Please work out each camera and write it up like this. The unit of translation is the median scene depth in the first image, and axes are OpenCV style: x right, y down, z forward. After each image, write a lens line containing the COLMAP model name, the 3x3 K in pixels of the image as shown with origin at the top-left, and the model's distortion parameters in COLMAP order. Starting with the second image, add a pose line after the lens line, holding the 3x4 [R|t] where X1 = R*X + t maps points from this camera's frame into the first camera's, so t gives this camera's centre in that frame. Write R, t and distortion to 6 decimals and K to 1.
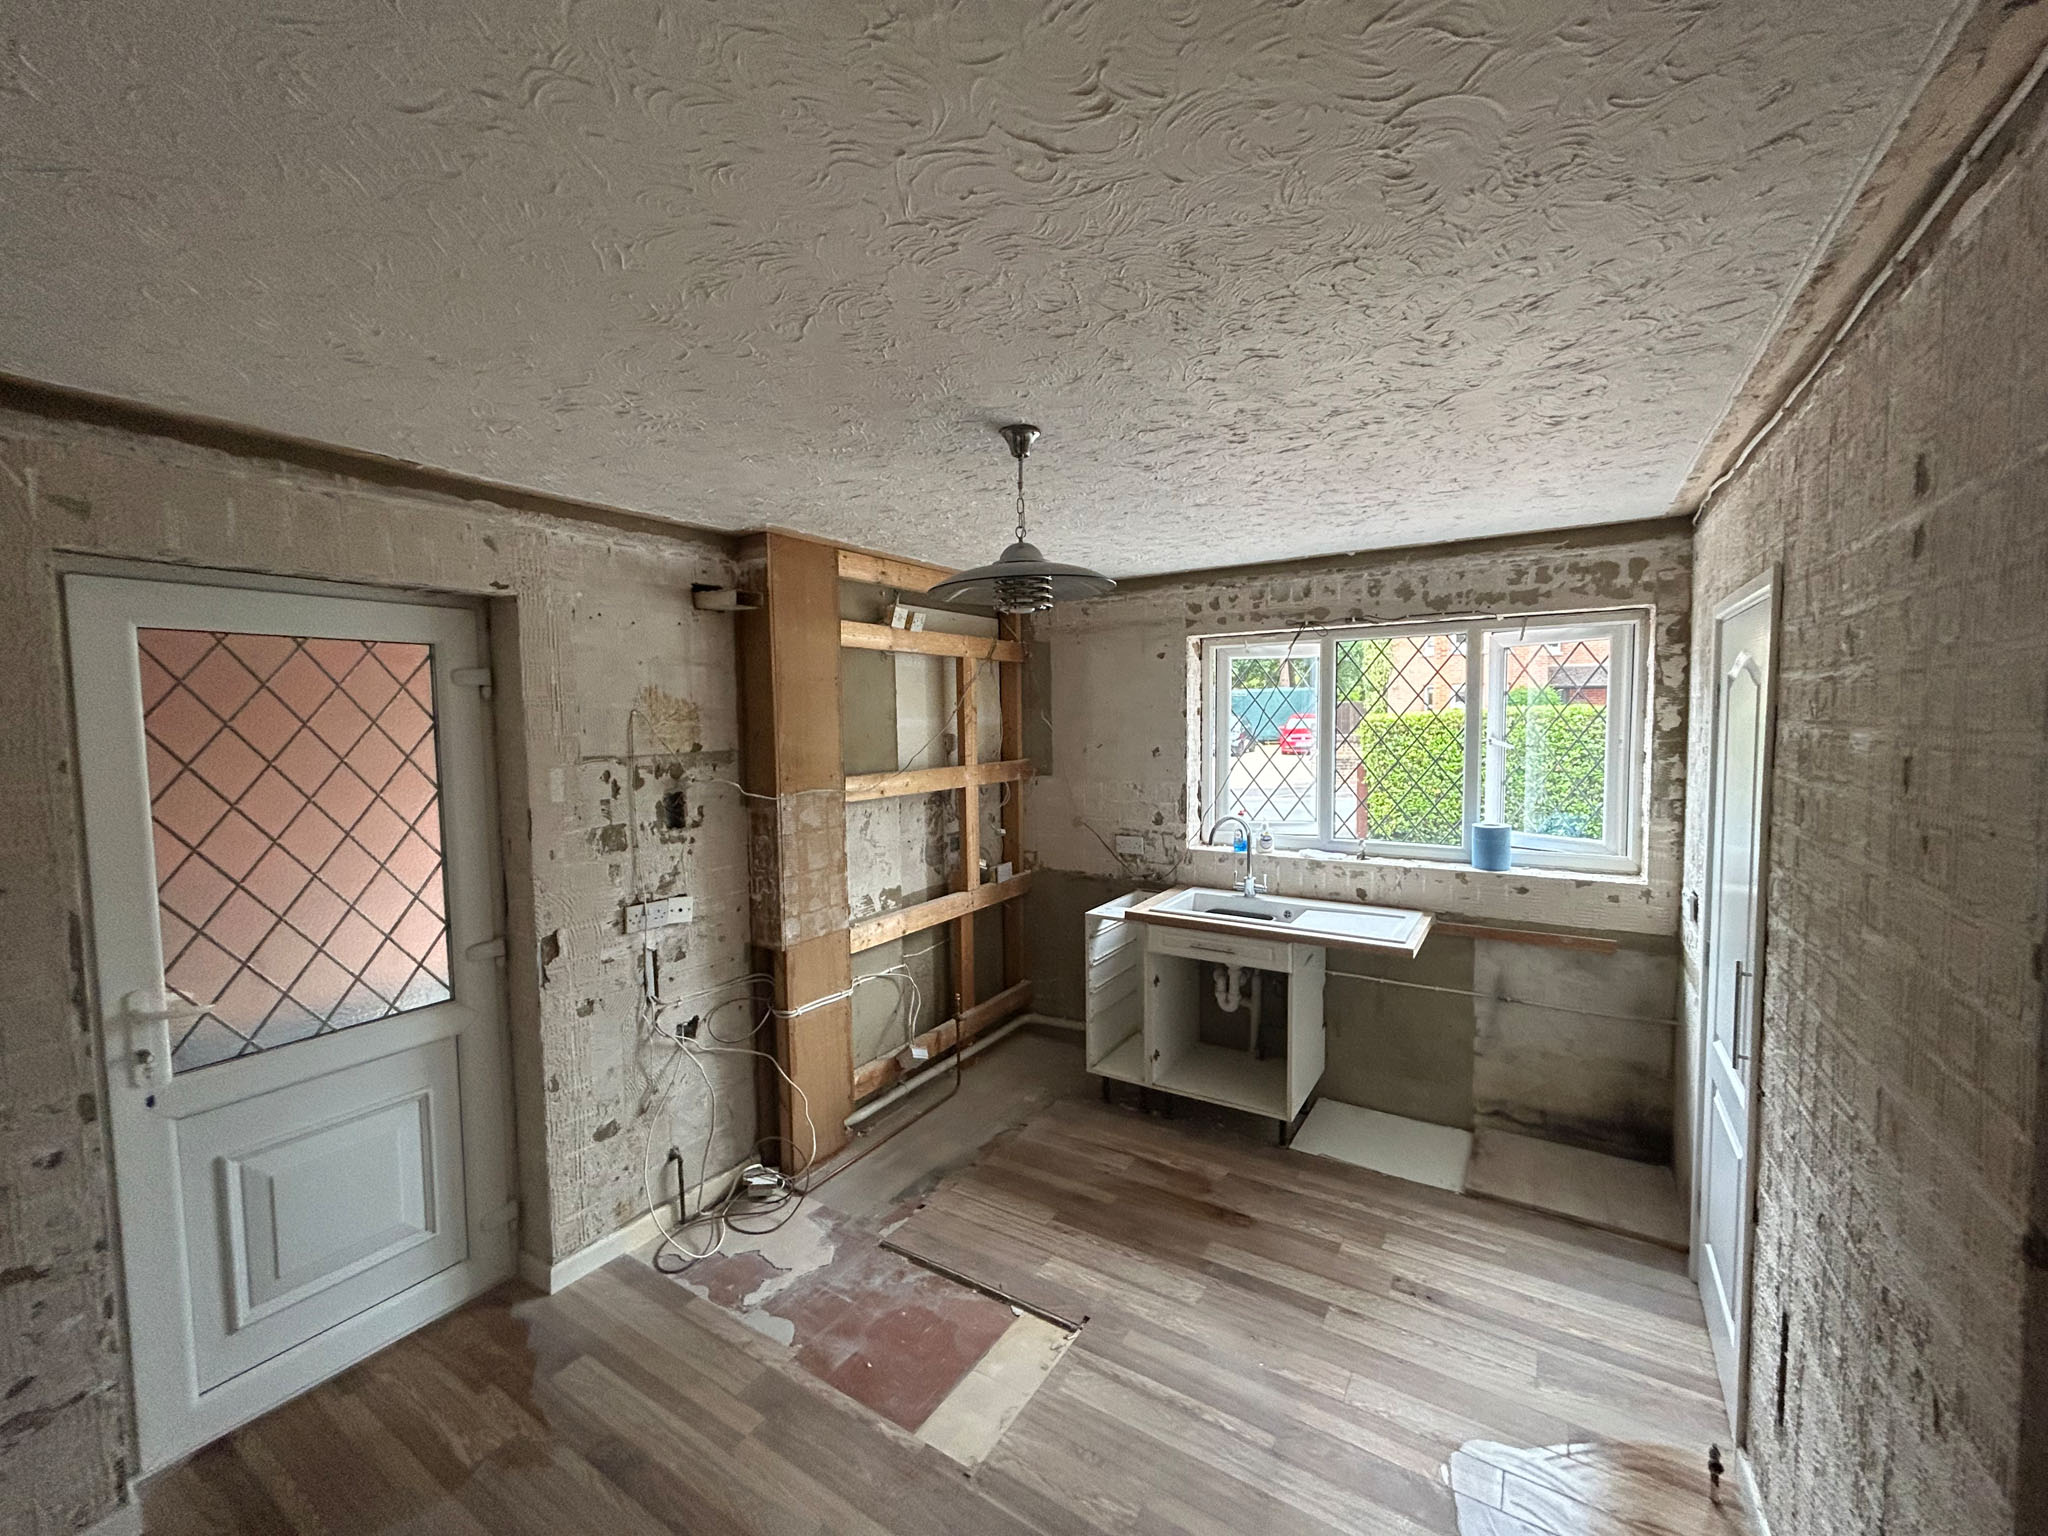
lens RADIAL K [[830.7, 0, 1021.5], [0, 830.7, 763.7], [0, 0, 1]] dist [-0.000385, -0.000625]
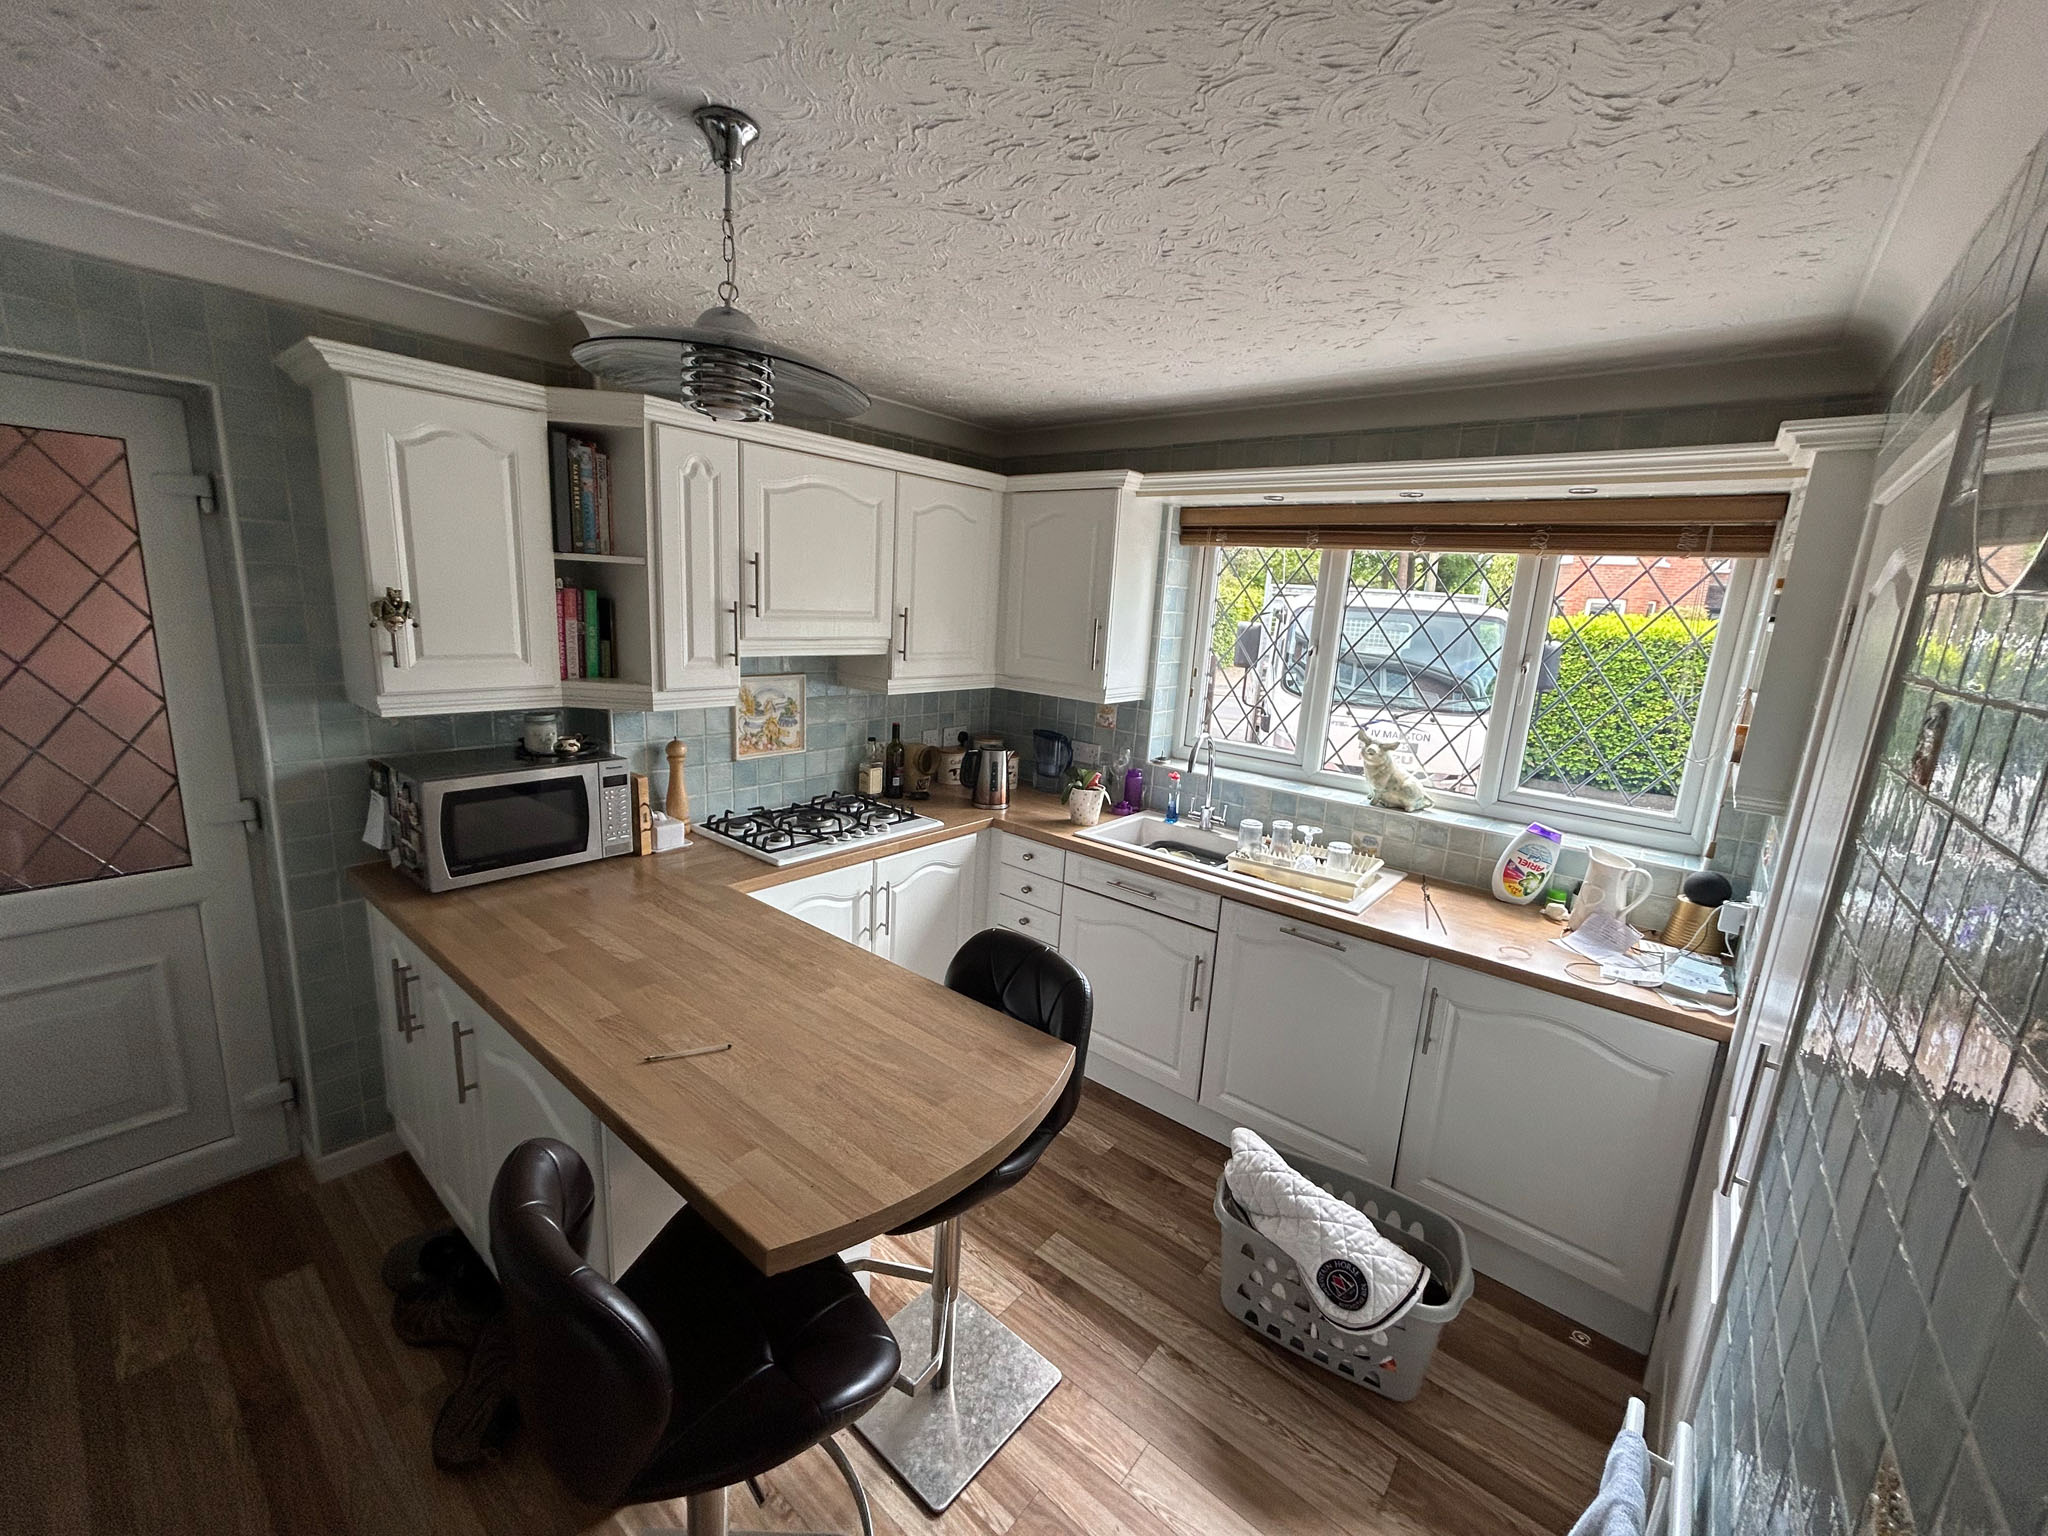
lens RADIAL K [[830.7, 0, 1021.5], [0, 830.7, 763.7], [0, 0, 1]] dist [-0.000385, -0.000625]
pose [[0.989823, 0.096796, -0.104315, 0.292094], [-0.080130, 0.984885, 0.153560, -0.028501], [0.117602, -0.143639, 0.982618, 0.287241]]
